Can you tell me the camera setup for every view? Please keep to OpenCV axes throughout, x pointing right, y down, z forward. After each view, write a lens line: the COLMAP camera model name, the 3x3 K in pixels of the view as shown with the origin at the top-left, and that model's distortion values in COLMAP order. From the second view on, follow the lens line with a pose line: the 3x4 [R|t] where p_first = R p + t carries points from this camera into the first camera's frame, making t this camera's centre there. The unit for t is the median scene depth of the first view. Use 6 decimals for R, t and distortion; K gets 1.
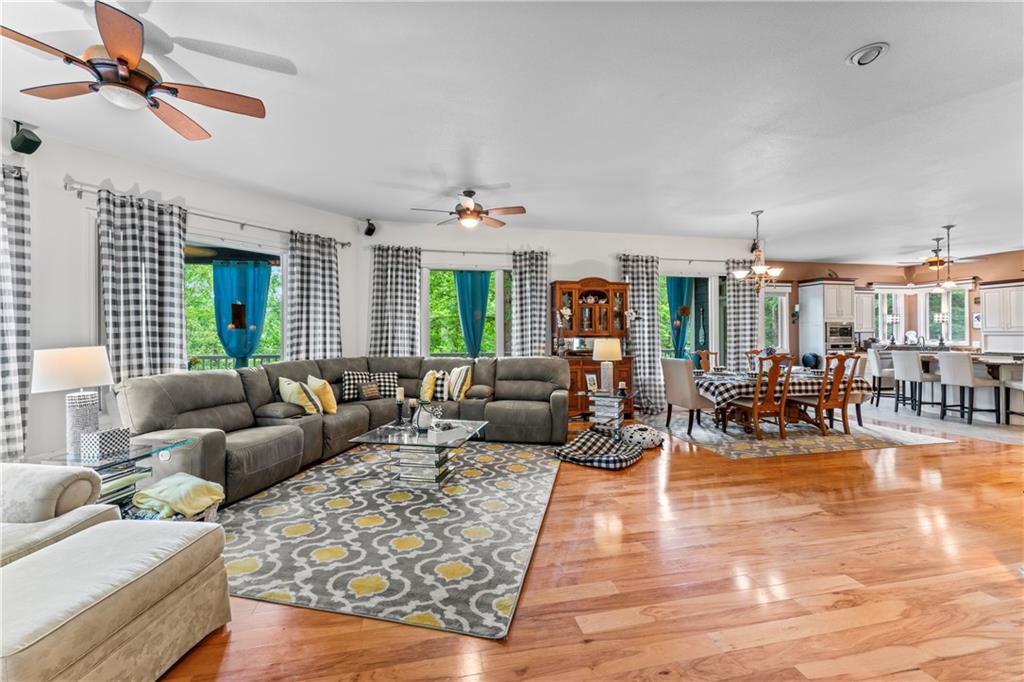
lens RADIAL K [[402.7, 0, 510.6], [0, 402.7, 333.7], [0, 0, 1]] dist [-0.000989, 0.000063]
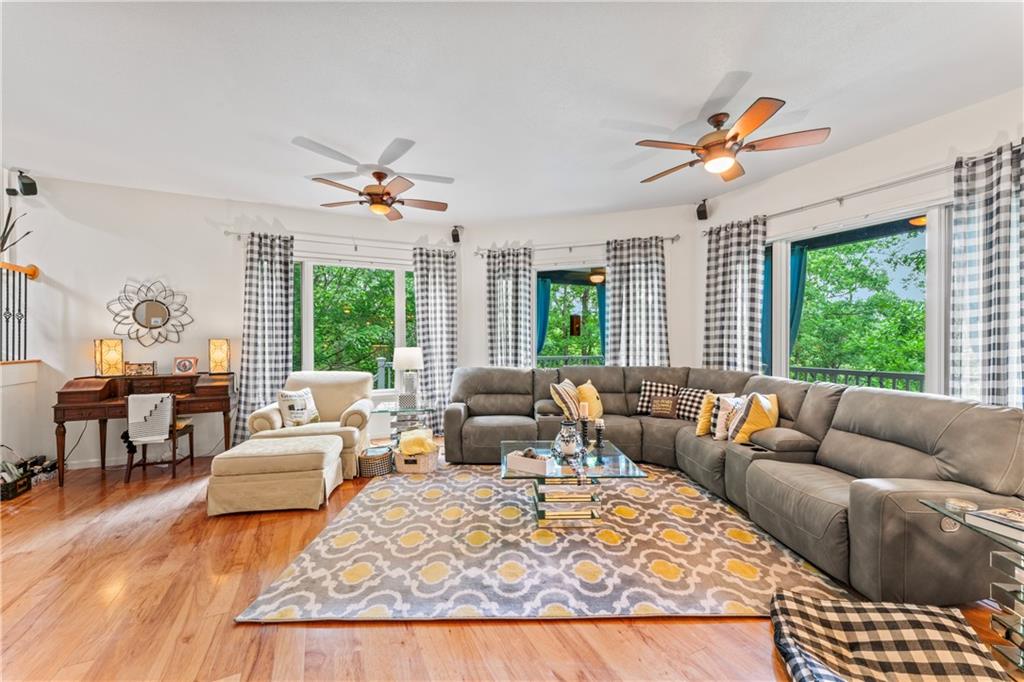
lens RADIAL K [[402.7, 0, 511.1], [0, 402.7, 343.7], [0, 0, 1]] dist [-0.000989, 0.000063]
pose [[0.240607, 0.012422, -0.970543, 0.410889], [0.000695, 0.999916, 0.012971, -0.003694], [0.970622, -0.003796, 0.240578, 0.496909]]
